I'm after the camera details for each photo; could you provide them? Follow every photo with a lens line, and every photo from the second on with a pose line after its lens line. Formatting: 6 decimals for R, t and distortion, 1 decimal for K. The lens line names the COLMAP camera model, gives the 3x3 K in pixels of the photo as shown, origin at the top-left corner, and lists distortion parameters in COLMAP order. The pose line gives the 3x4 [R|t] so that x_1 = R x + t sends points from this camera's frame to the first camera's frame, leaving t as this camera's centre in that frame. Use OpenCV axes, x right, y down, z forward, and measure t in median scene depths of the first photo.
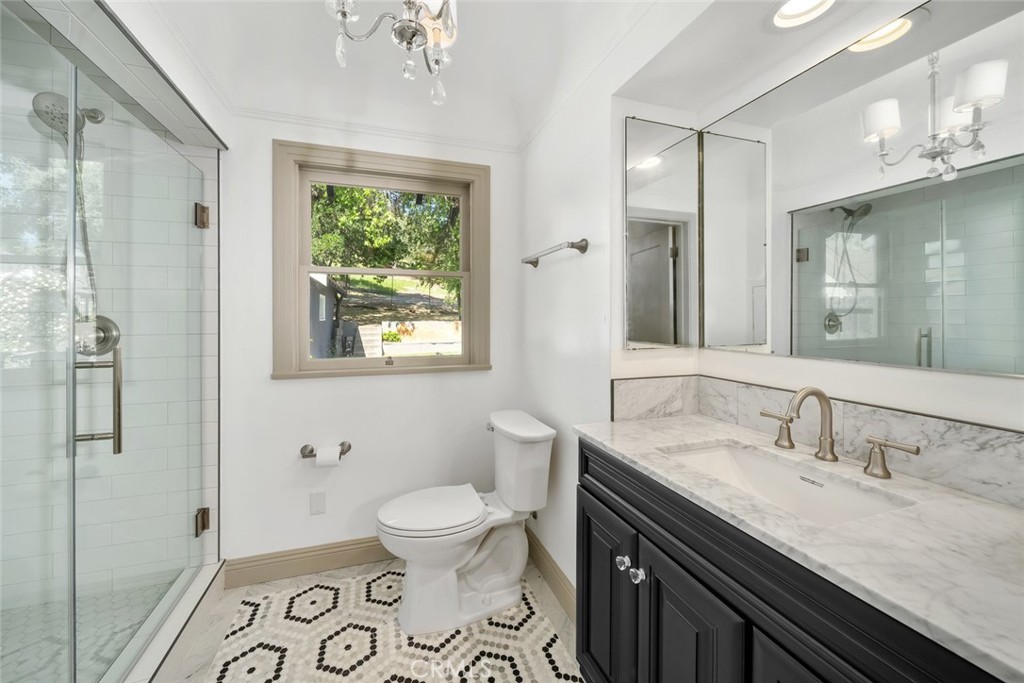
lens RADIAL K [[363.5, 0, 511.3], [0, 363.5, 322.7], [0, 0, 1]] dist [-0.000318, -0.000032]
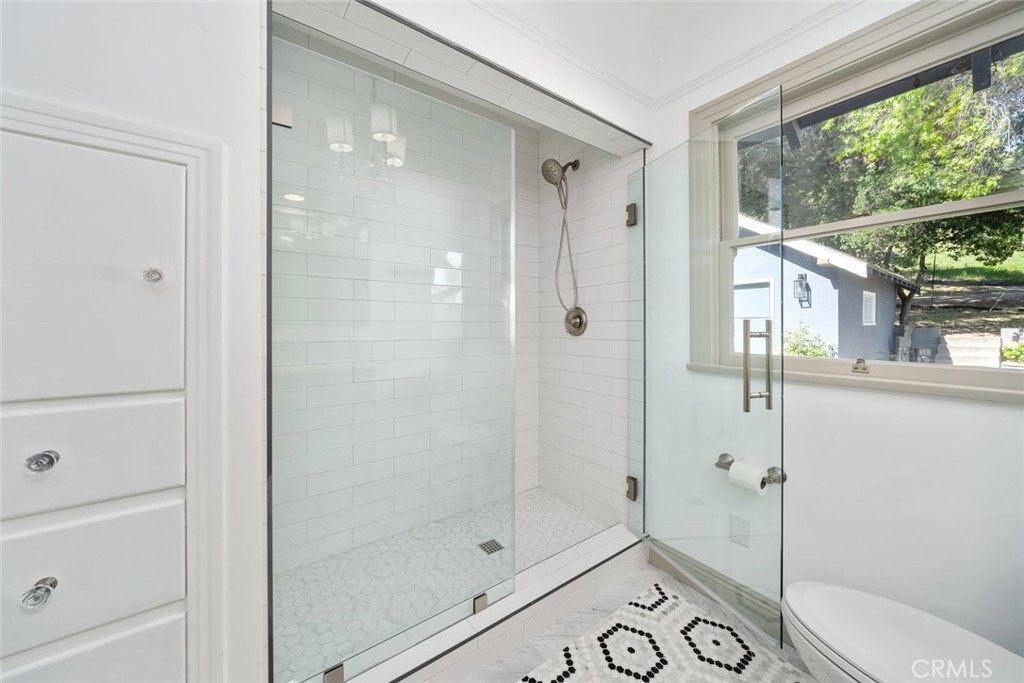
lens RADIAL K [[370.9, 0, 511.7], [0, 370.9, 331.8], [0, 0, 1]] dist [-0.001926, -0.000116]
pose [[0.271303, 0.002977, -0.962489, 0.134252], [-0.007997, 0.999968, 0.000839, 0.061162], [0.962461, 0.007469, 0.271318, 0.304768]]
